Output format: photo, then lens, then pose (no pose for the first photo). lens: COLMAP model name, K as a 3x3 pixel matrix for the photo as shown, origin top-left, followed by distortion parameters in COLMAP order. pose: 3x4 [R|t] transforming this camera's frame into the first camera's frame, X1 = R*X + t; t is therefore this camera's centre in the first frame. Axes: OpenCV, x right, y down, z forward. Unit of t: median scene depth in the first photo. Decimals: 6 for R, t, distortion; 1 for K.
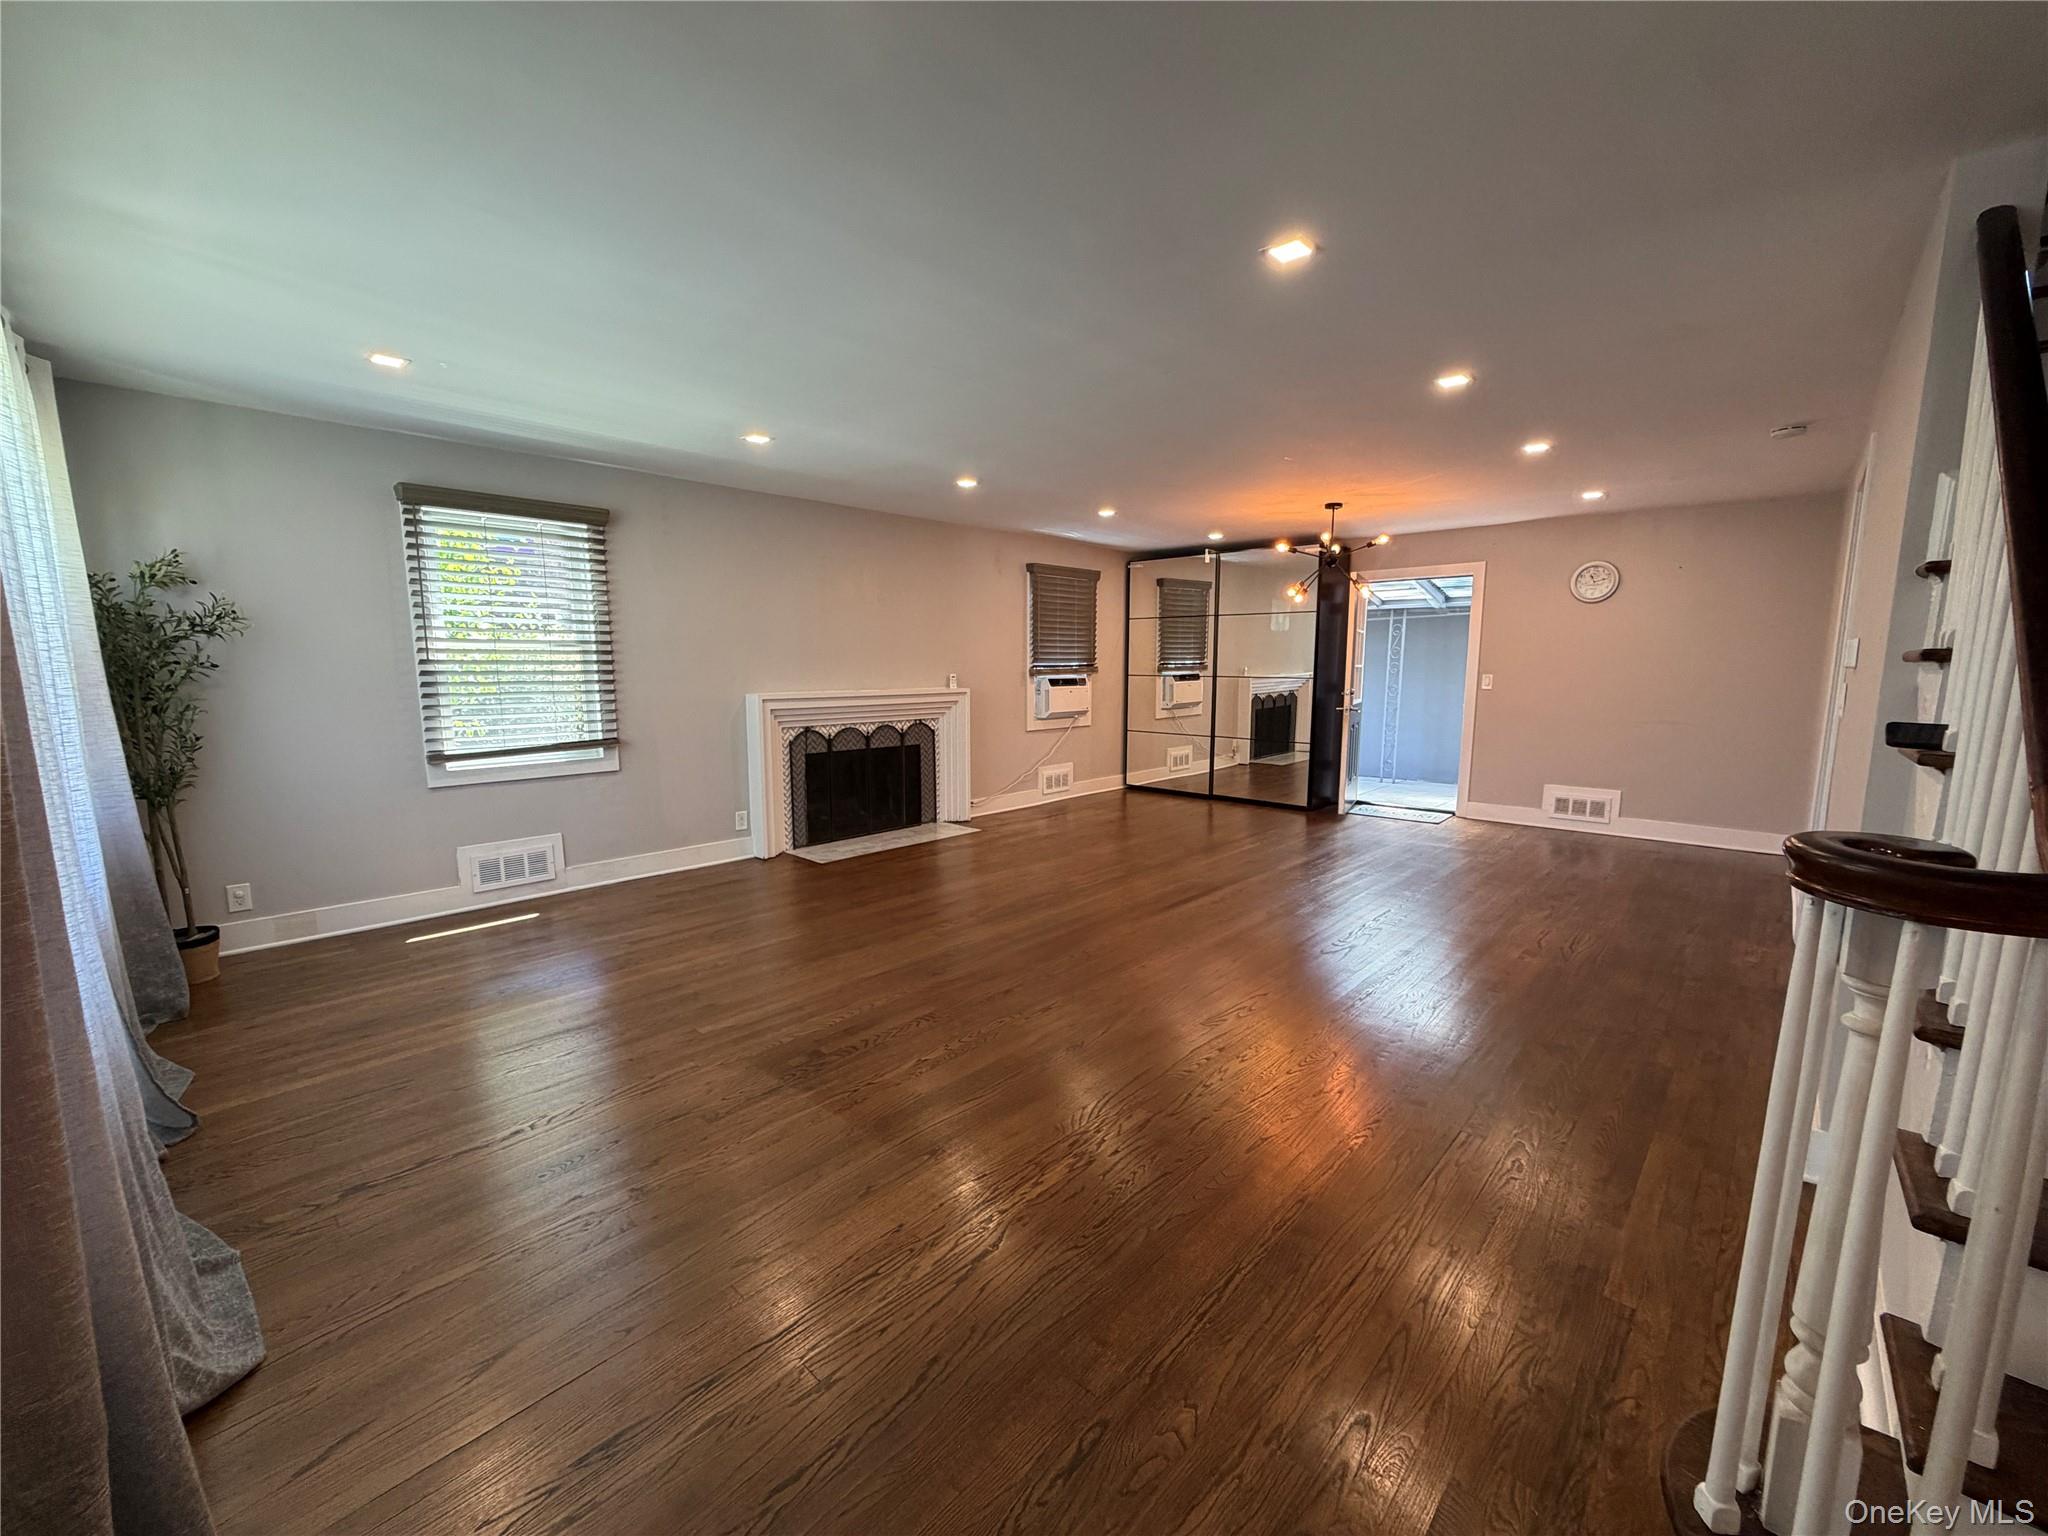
lens RADIAL K [[812.9, 0, 1024.0], [0, 812.9, 768.0], [0, 0, 1]] dist [0.001289, 0.000203]
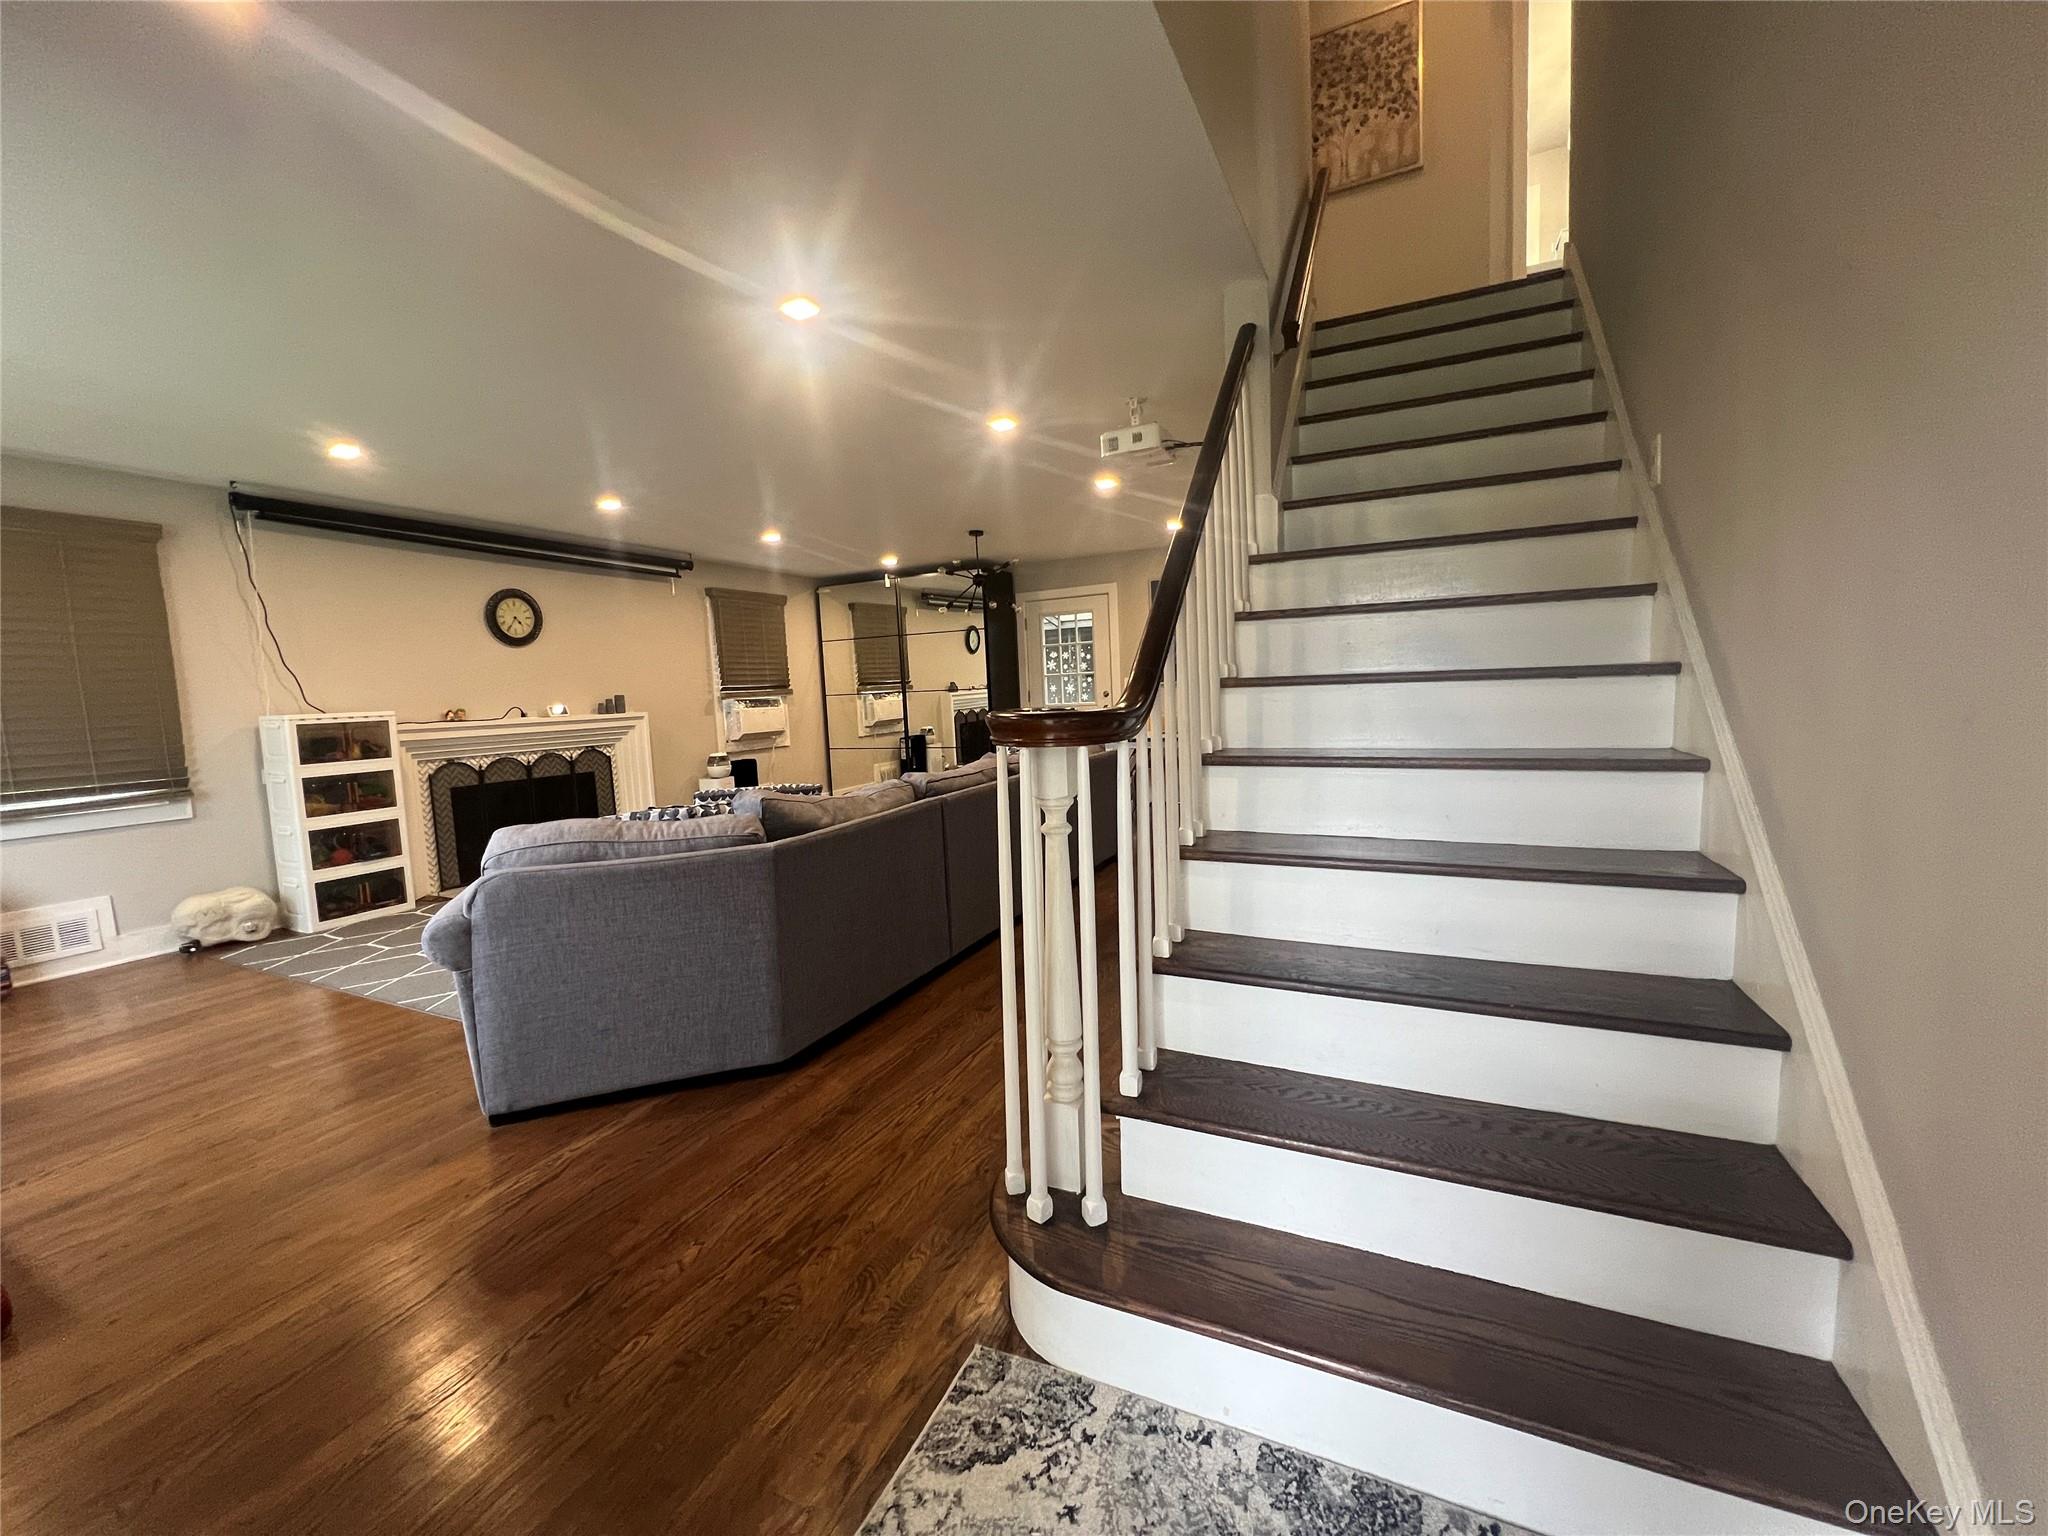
lens RADIAL K [[812.6, 0, 1024.0], [0, 812.6, 768.0], [0, 0, 1]] dist [0.000411, -0.000195]
pose [[0.955276, -0.069194, 0.287506, 0.076390], [0.080866, 0.996306, -0.028907, 0.032469], [-0.284443, 0.050864, 0.957343, -0.067393]]
